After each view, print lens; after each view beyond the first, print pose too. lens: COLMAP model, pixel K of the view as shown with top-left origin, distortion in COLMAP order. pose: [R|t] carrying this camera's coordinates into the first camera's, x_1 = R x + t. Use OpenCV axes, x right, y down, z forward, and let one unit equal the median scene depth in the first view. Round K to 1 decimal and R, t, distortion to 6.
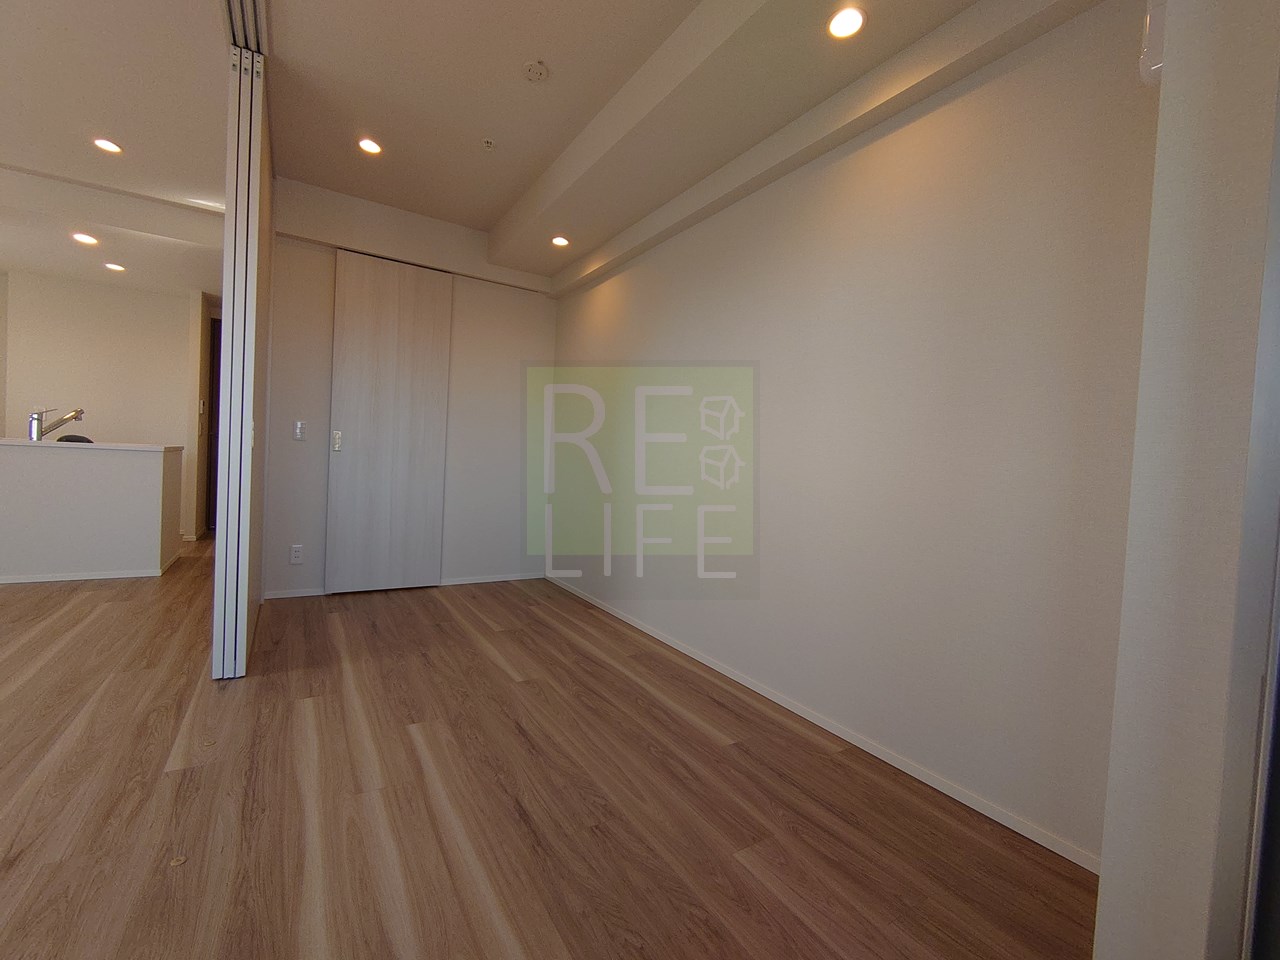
lens RADIAL K [[554.1, 0, 644.1], [0, 554.1, 481.0], [0, 0, 1]] dist [0.004843, -0.001454]
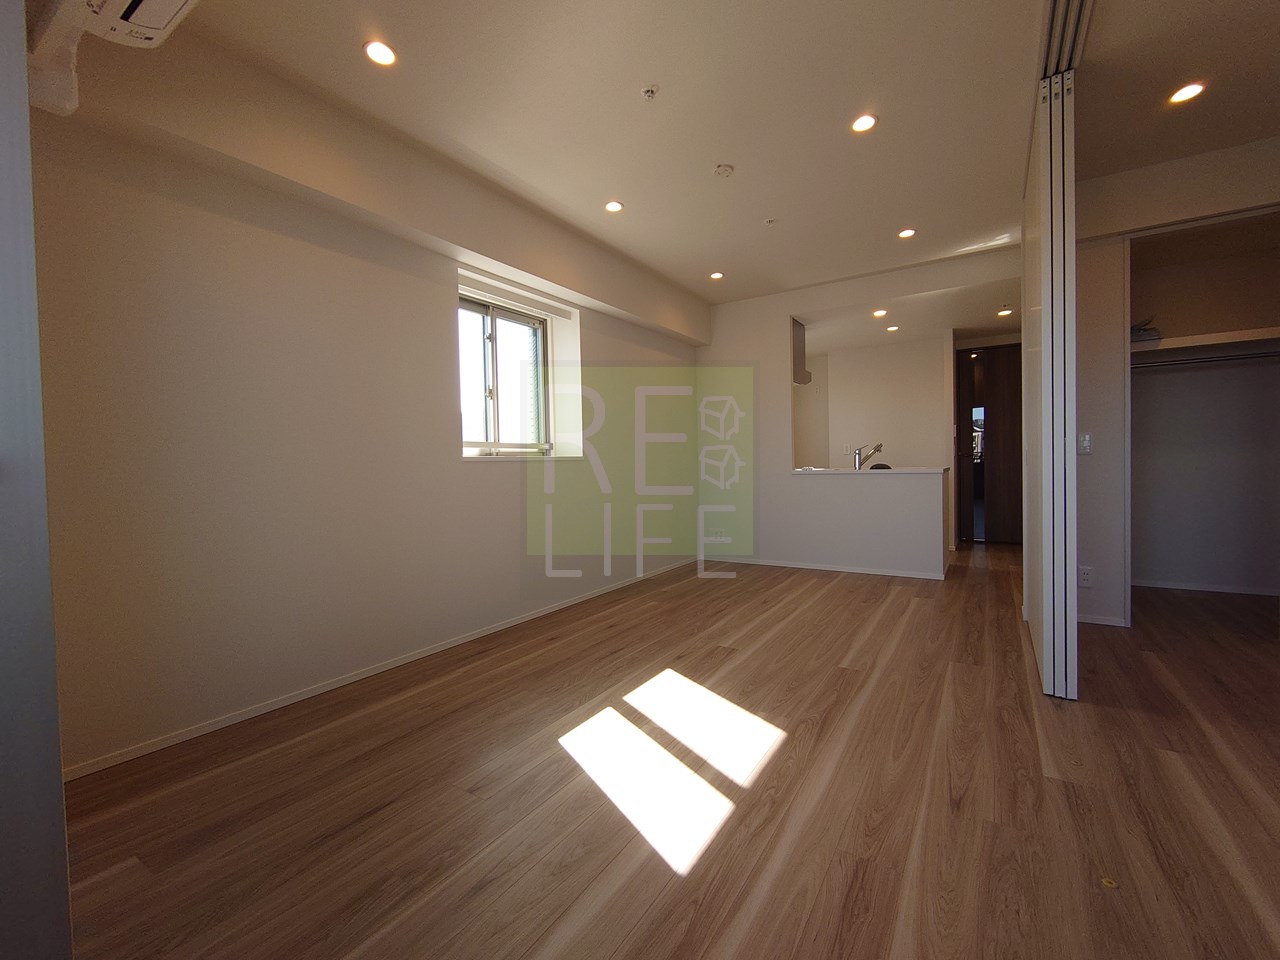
lens RADIAL K [[554.1, 0, 640.5], [0, 554.1, 479.5], [0, 0, 1]] dist [0.004843, -0.001454]
pose [[0.421100, -0.037574, -0.906236, -0.142611], [0.014642, 0.999293, -0.034629, -0.015181], [0.906896, 0.001313, 0.421352, -0.112560]]
